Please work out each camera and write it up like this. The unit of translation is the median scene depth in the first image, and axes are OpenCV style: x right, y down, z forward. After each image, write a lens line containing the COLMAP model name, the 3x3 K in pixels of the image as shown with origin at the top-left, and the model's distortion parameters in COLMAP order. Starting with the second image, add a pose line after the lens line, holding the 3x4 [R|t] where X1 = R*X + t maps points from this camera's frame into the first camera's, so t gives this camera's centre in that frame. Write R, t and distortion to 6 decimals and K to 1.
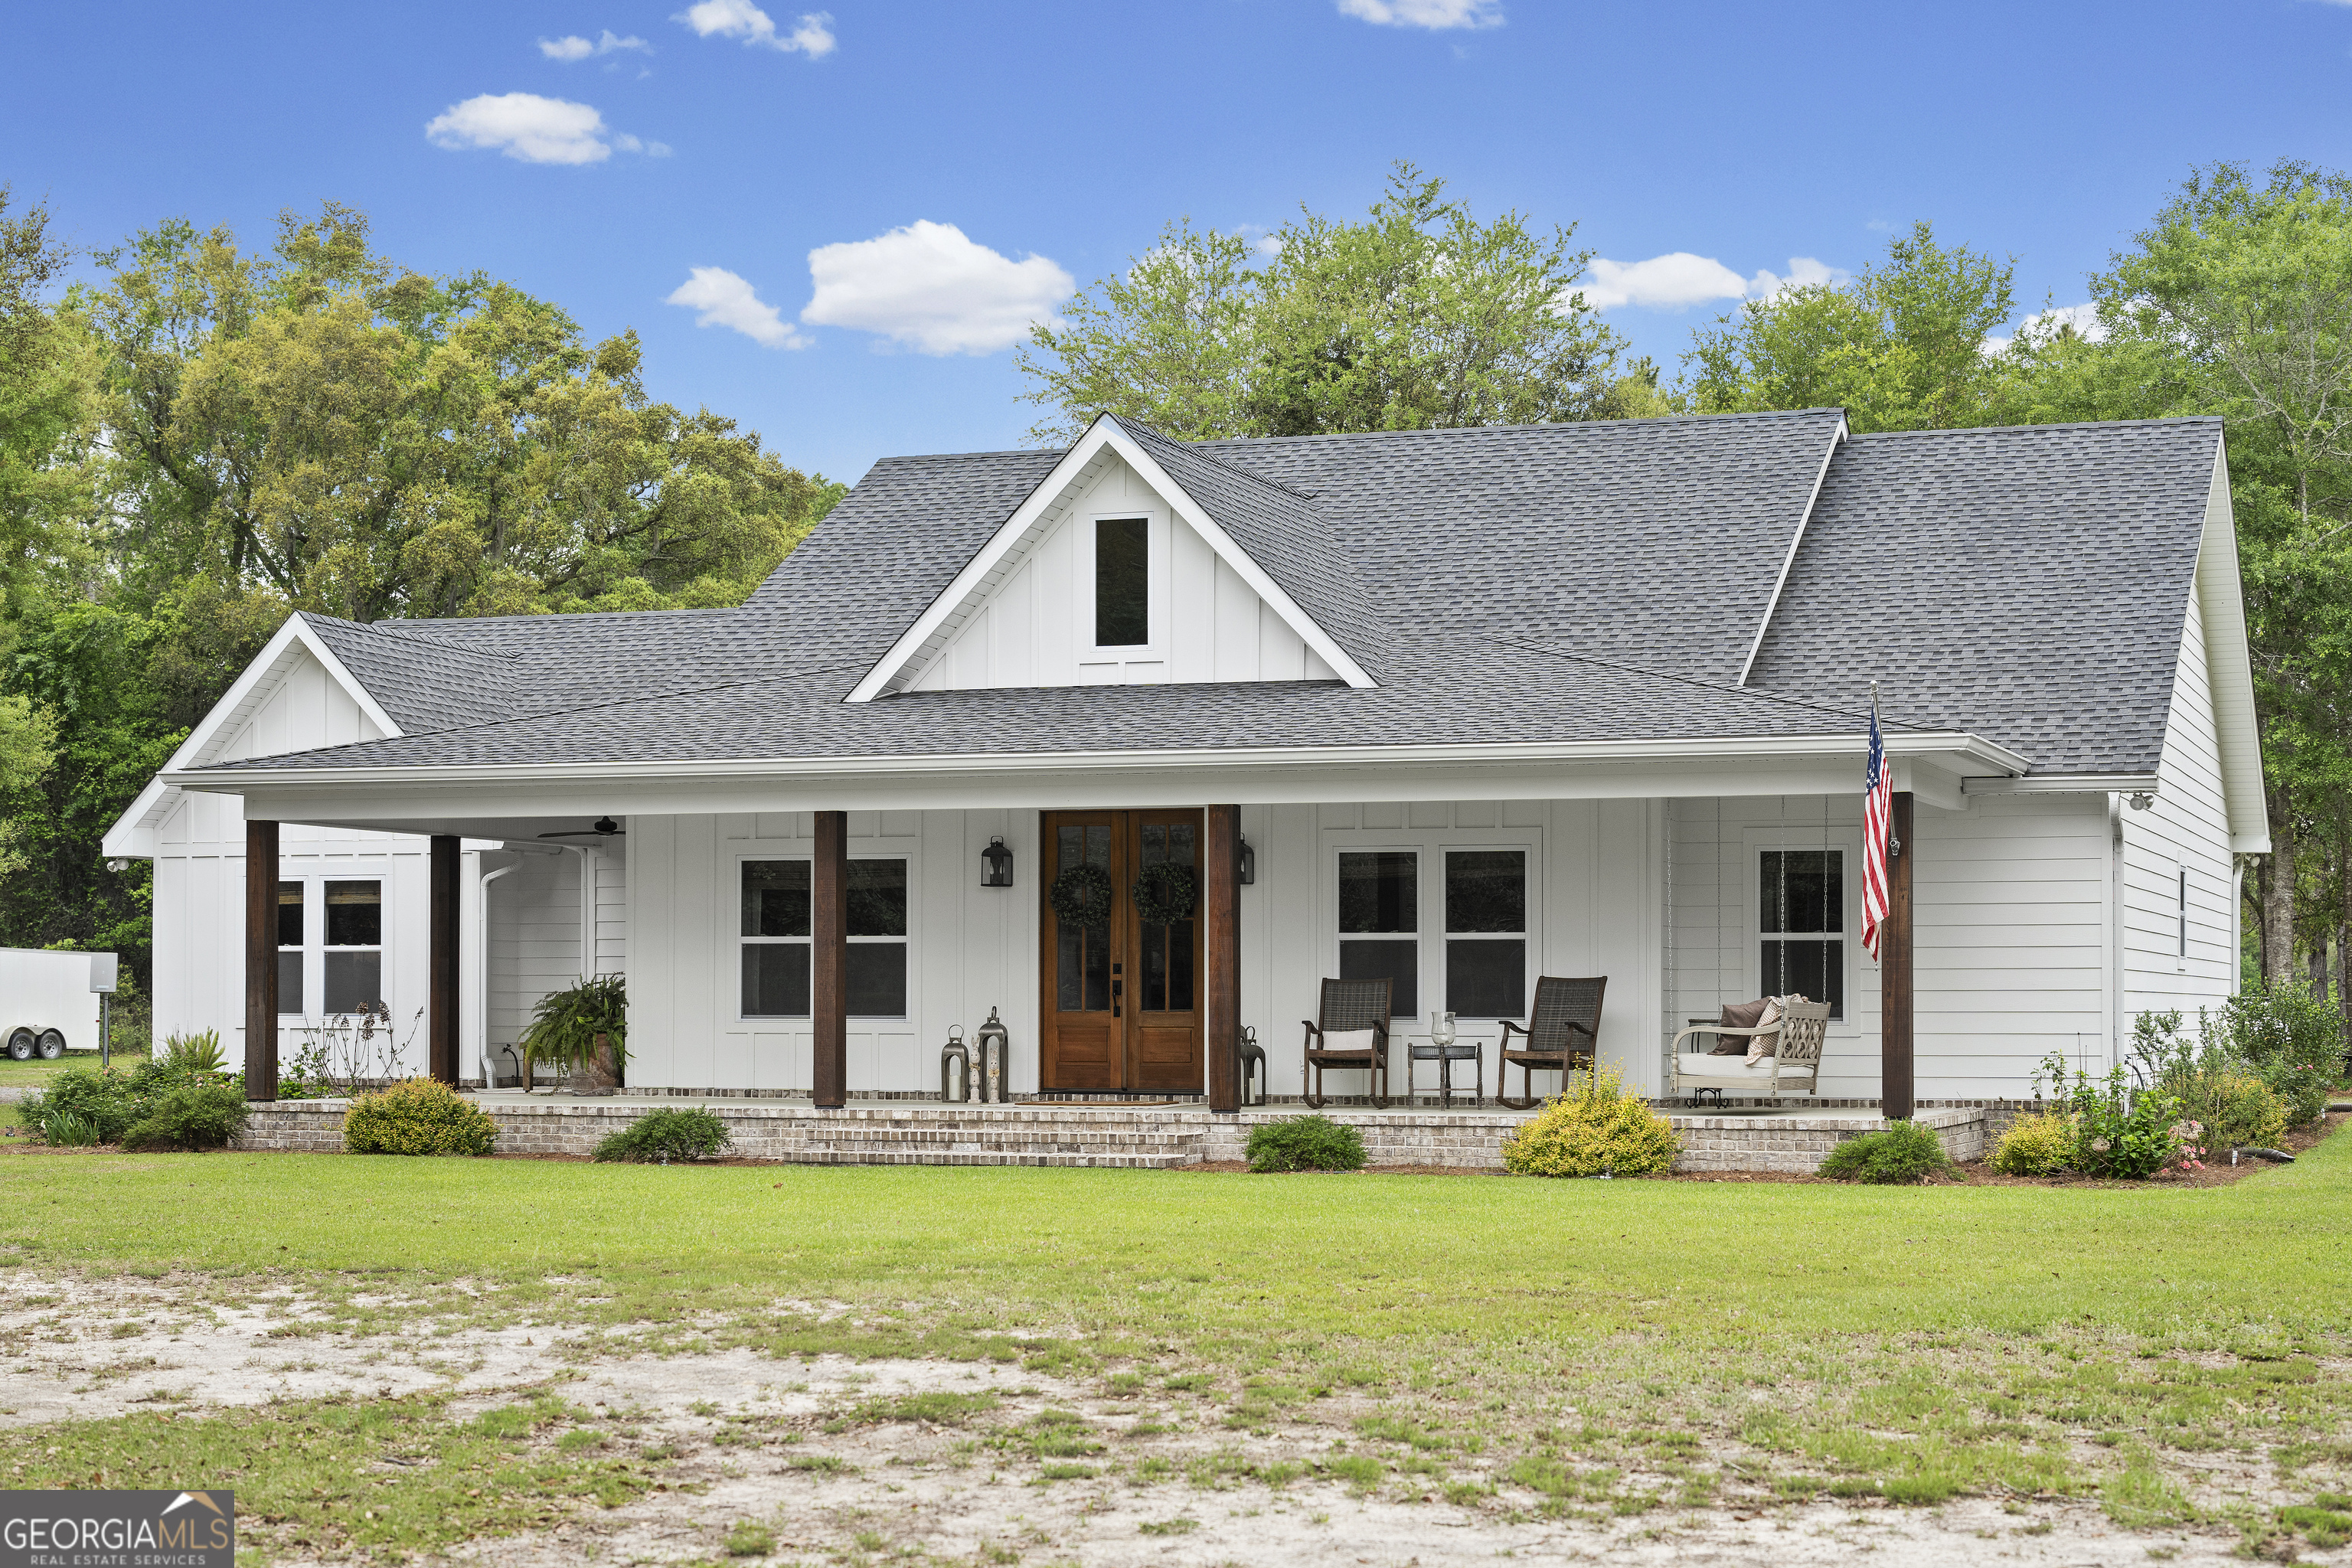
lens RADIAL K [[3786.0, 0, 1176.0], [0, 3786.0, 784.0], [0, 0, 1]] dist [-0.001732, -0.015156]
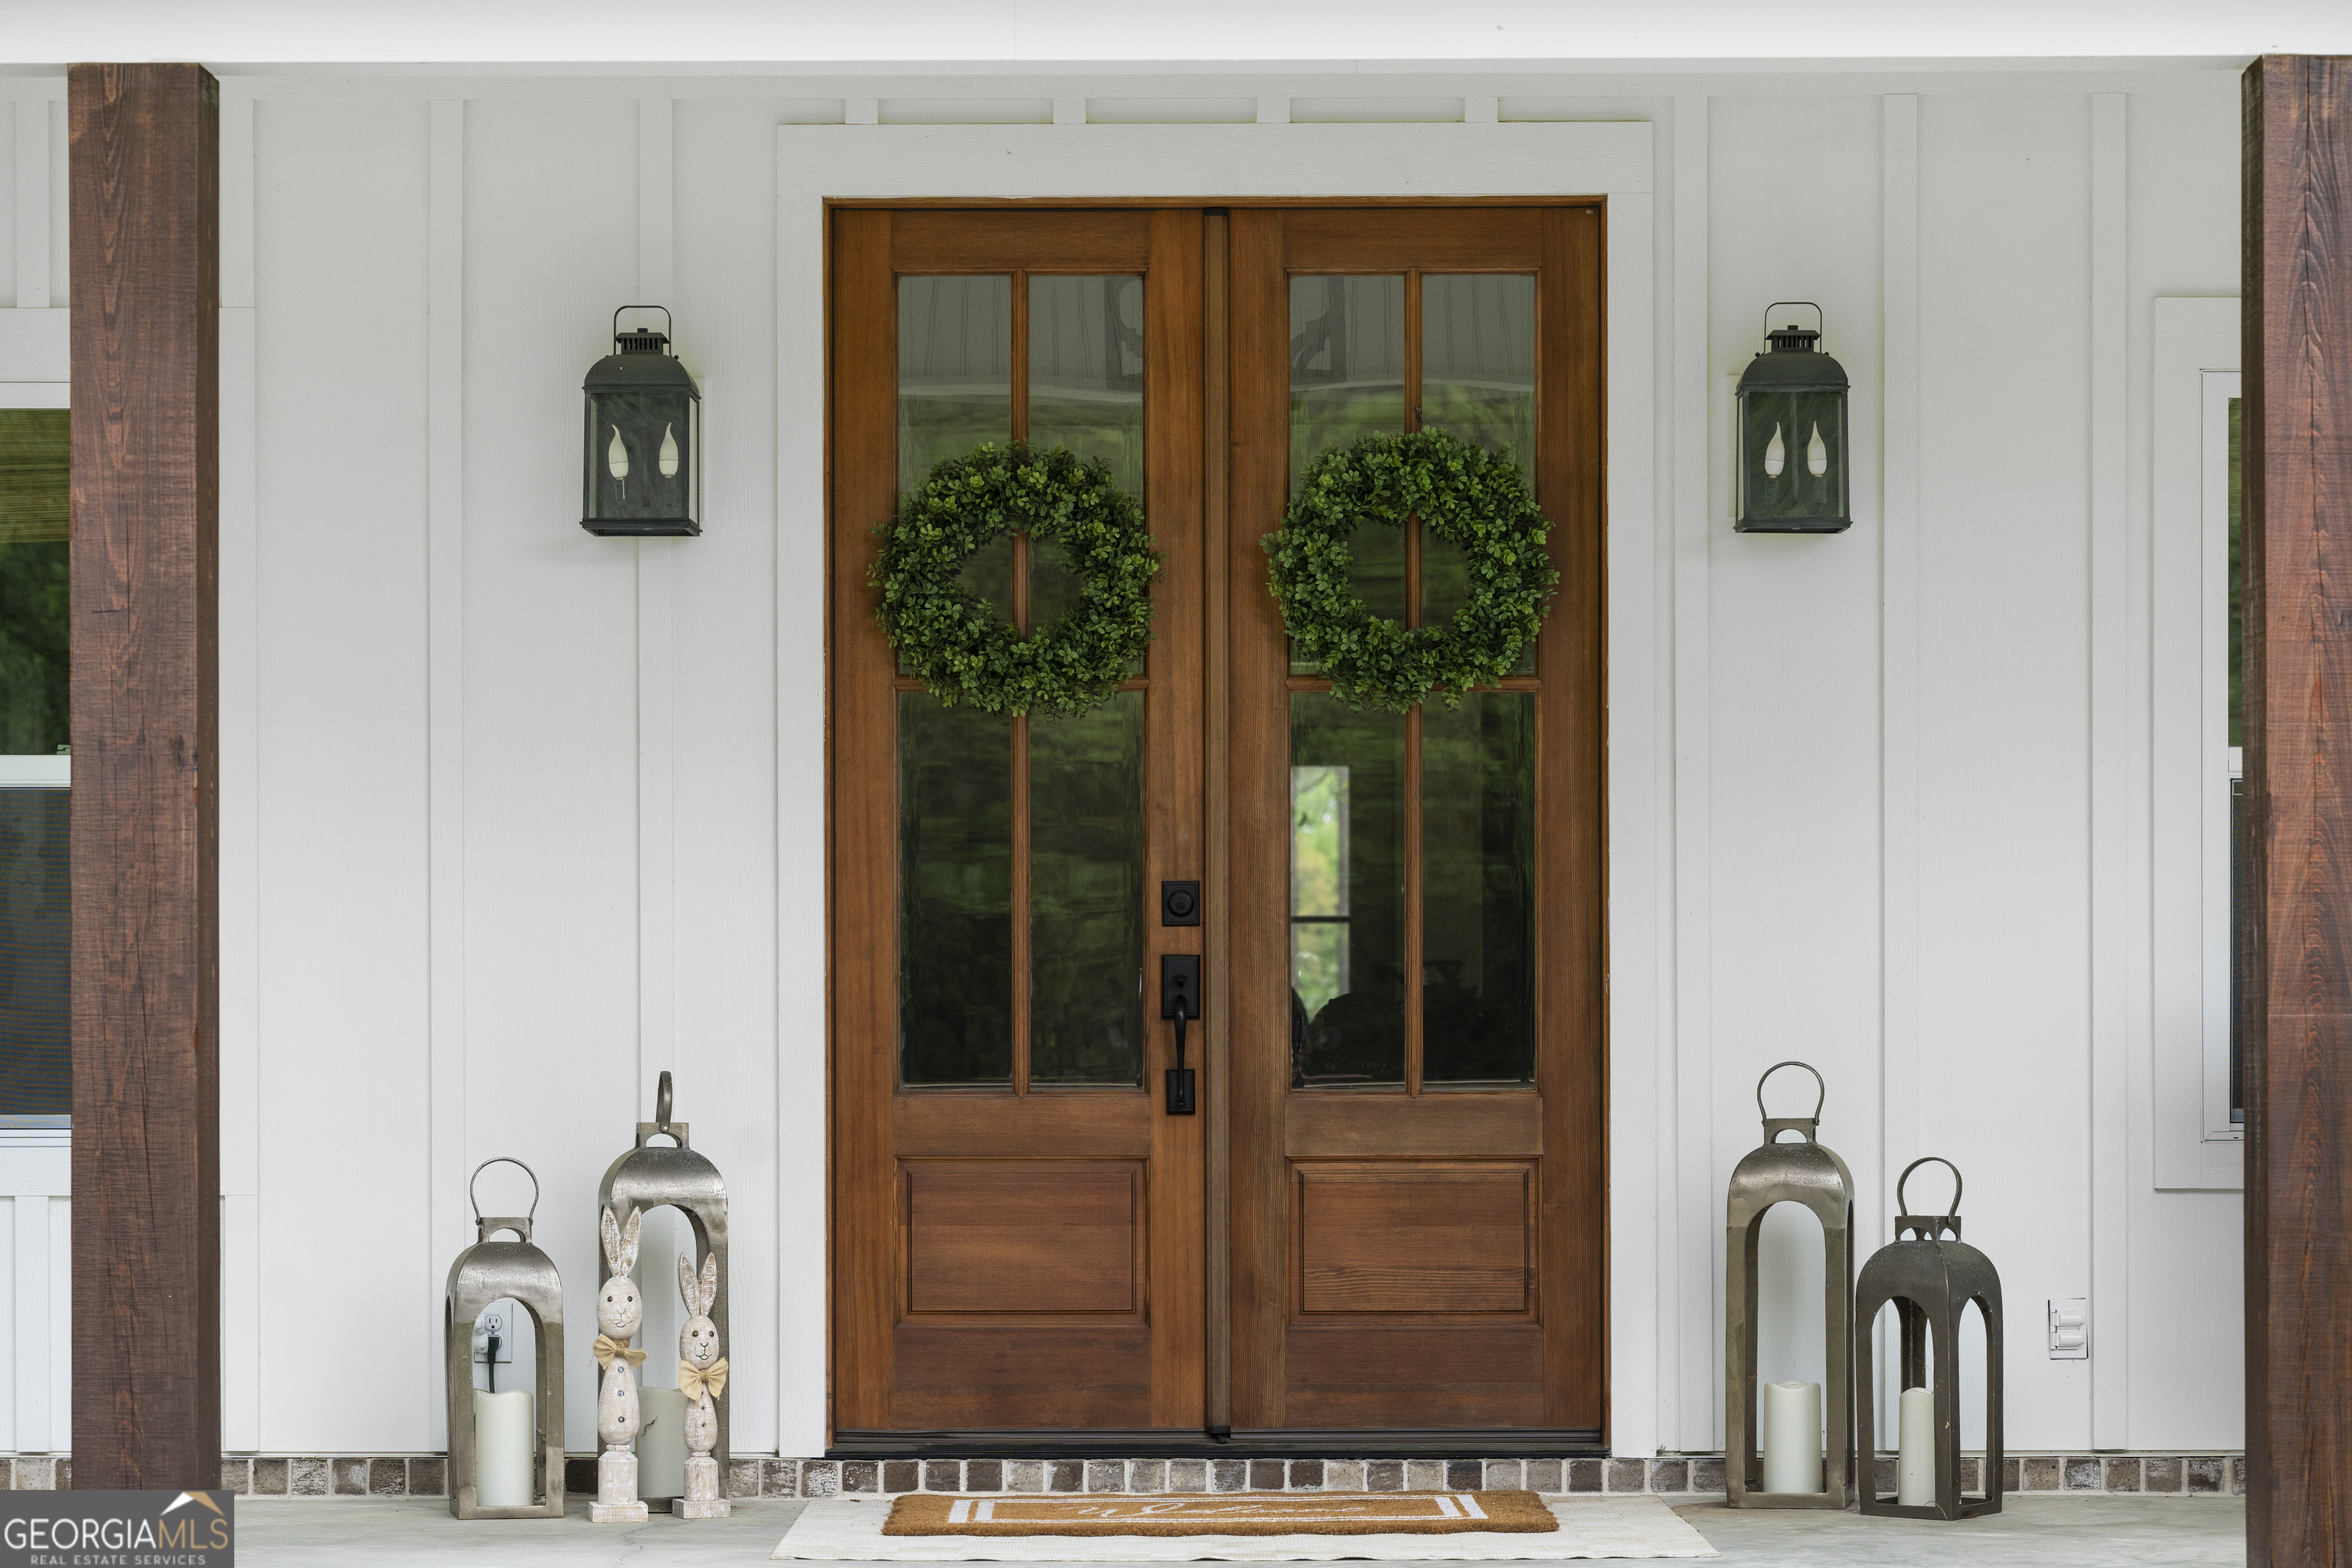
lens RADIAL K [[6114.1, 0, 1176.0], [0, 6114.1, 784.0], [0, 0, 1]] dist [-0.118486, 0.090120]
pose [[0.946902, 0.009062, 0.321394, -0.135032], [-0.014977, 0.999761, 0.015937, 0.036110], [-0.321173, -0.019904, 0.946811, 0.659139]]
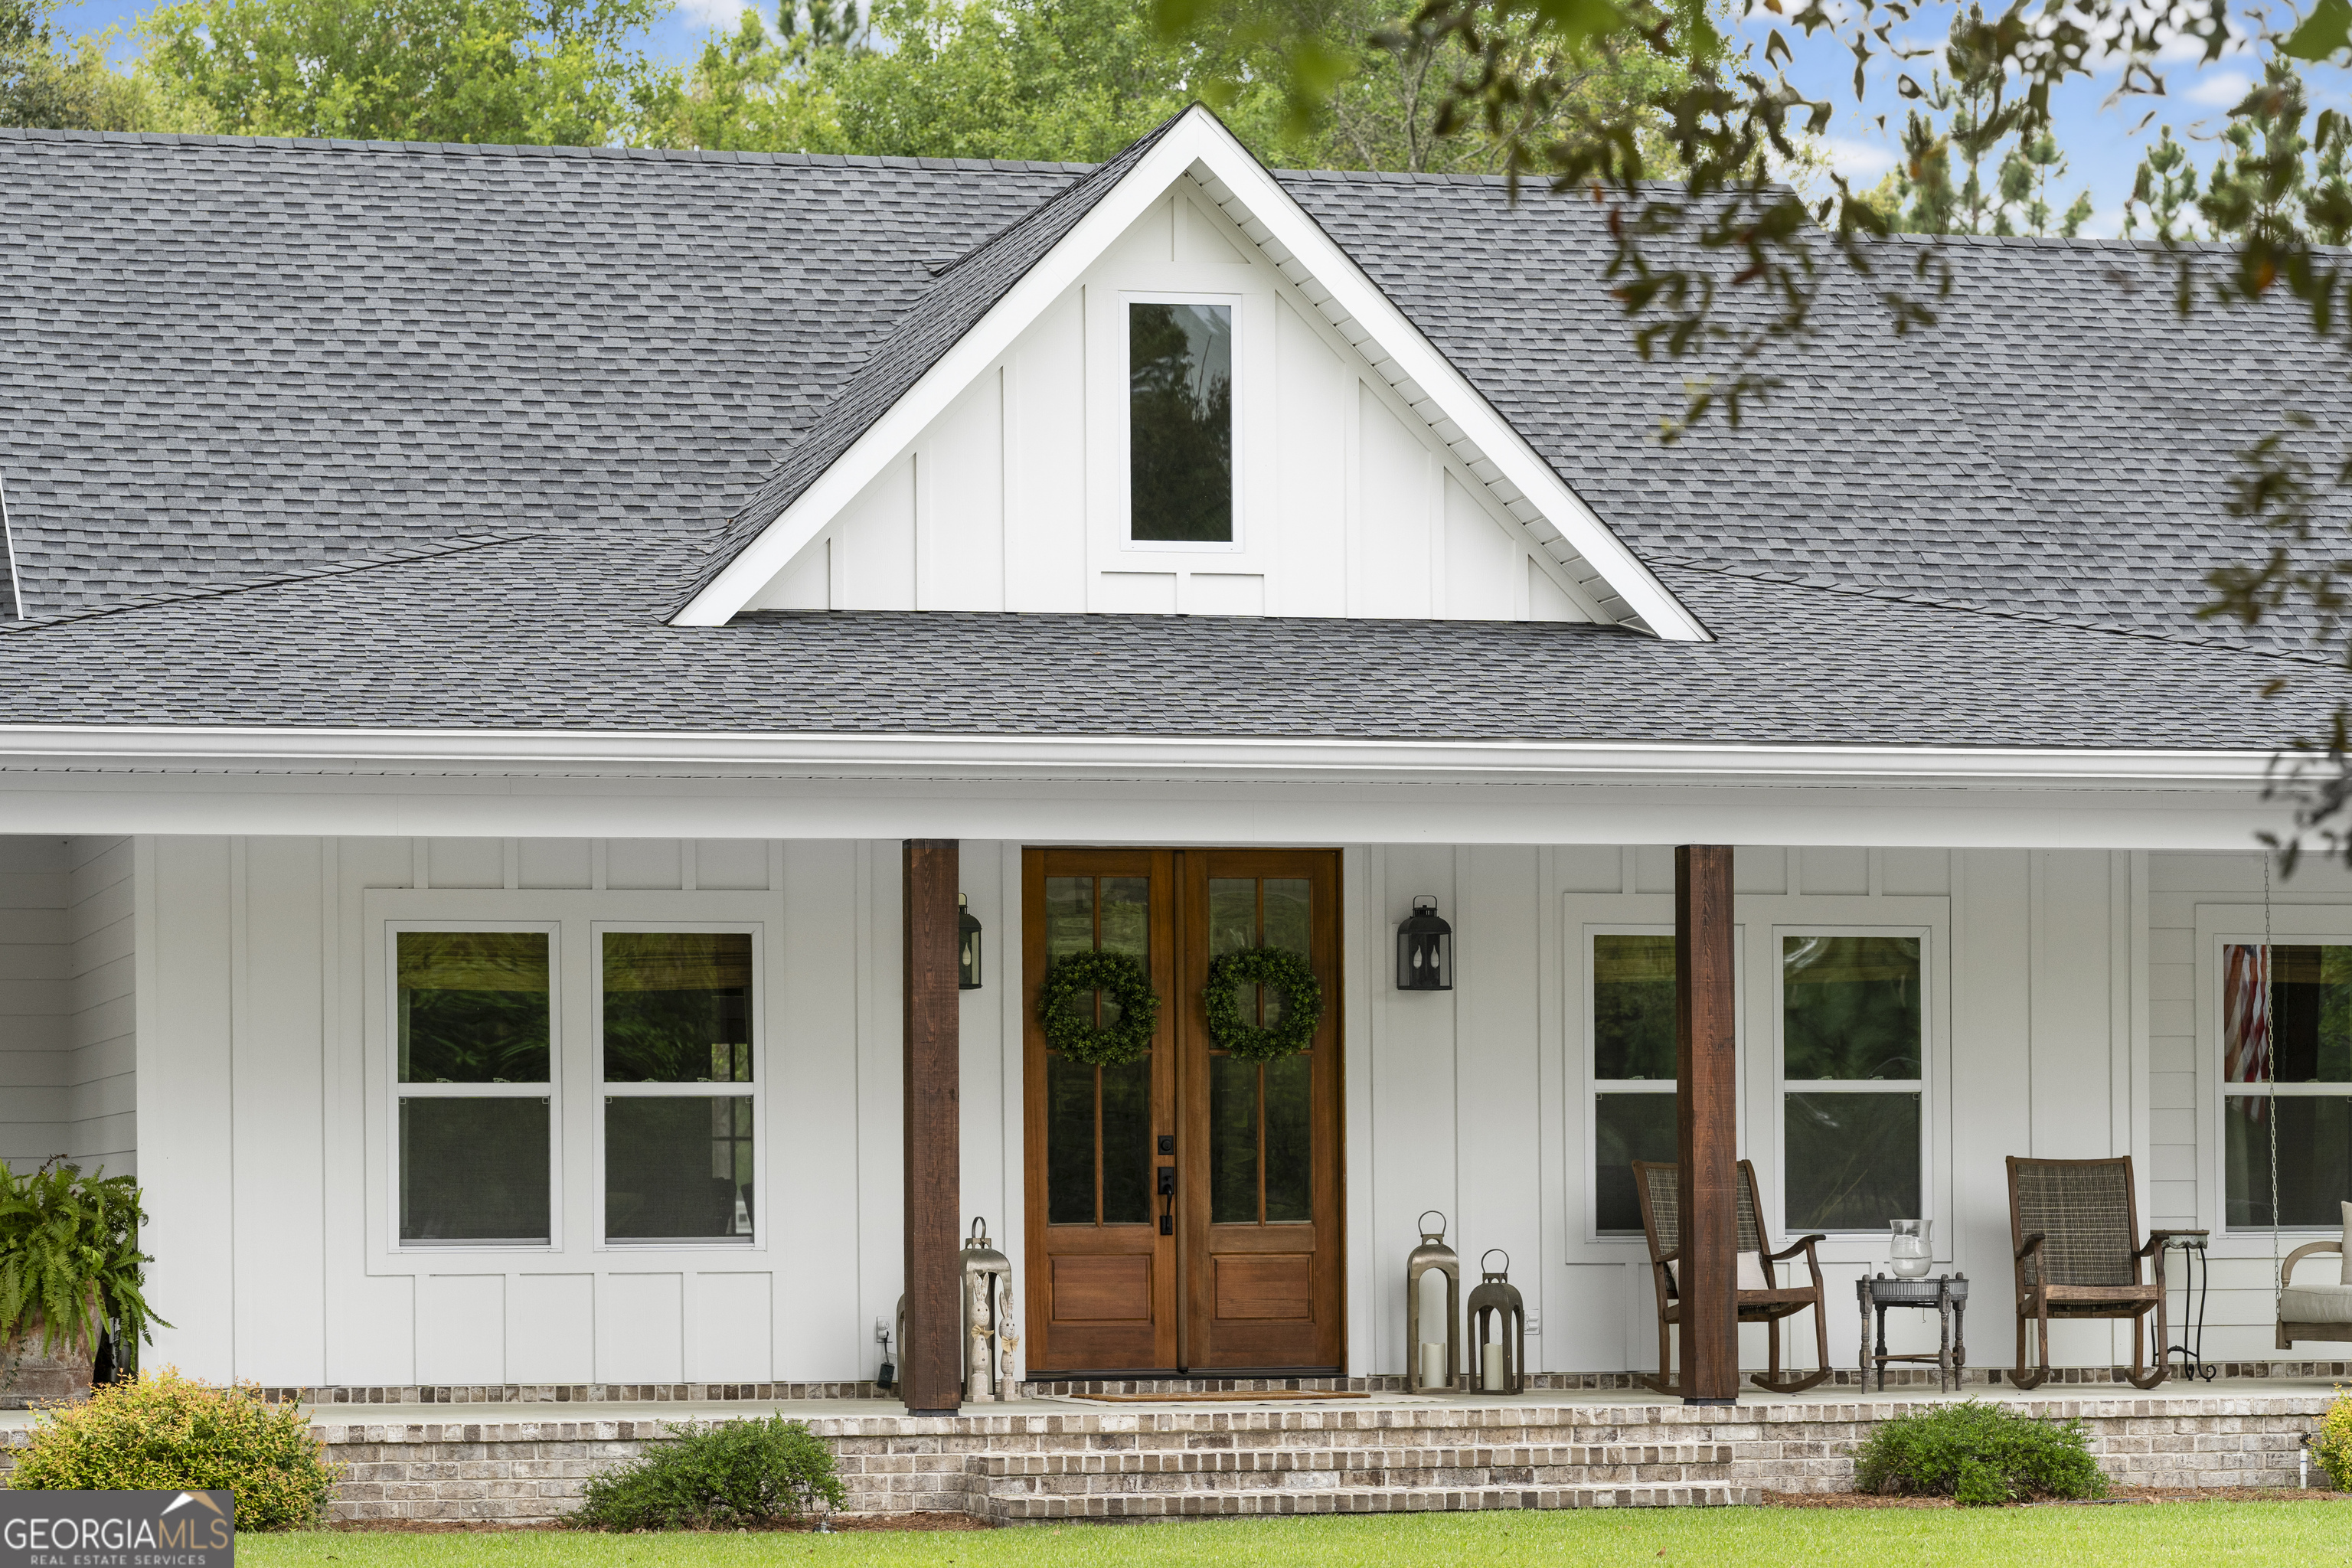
lens RADIAL K [[6808.2, 0, 1176.4], [0, 6808.2, 971.9], [0, 0, 1]] dist [0.036638, -0.392940]
pose [[0.836188, 0.012498, 0.548301, -0.547198], [-0.024061, 0.999614, 0.013910, 0.010988], [-0.547915, -0.024824, 0.836165, 0.197181]]
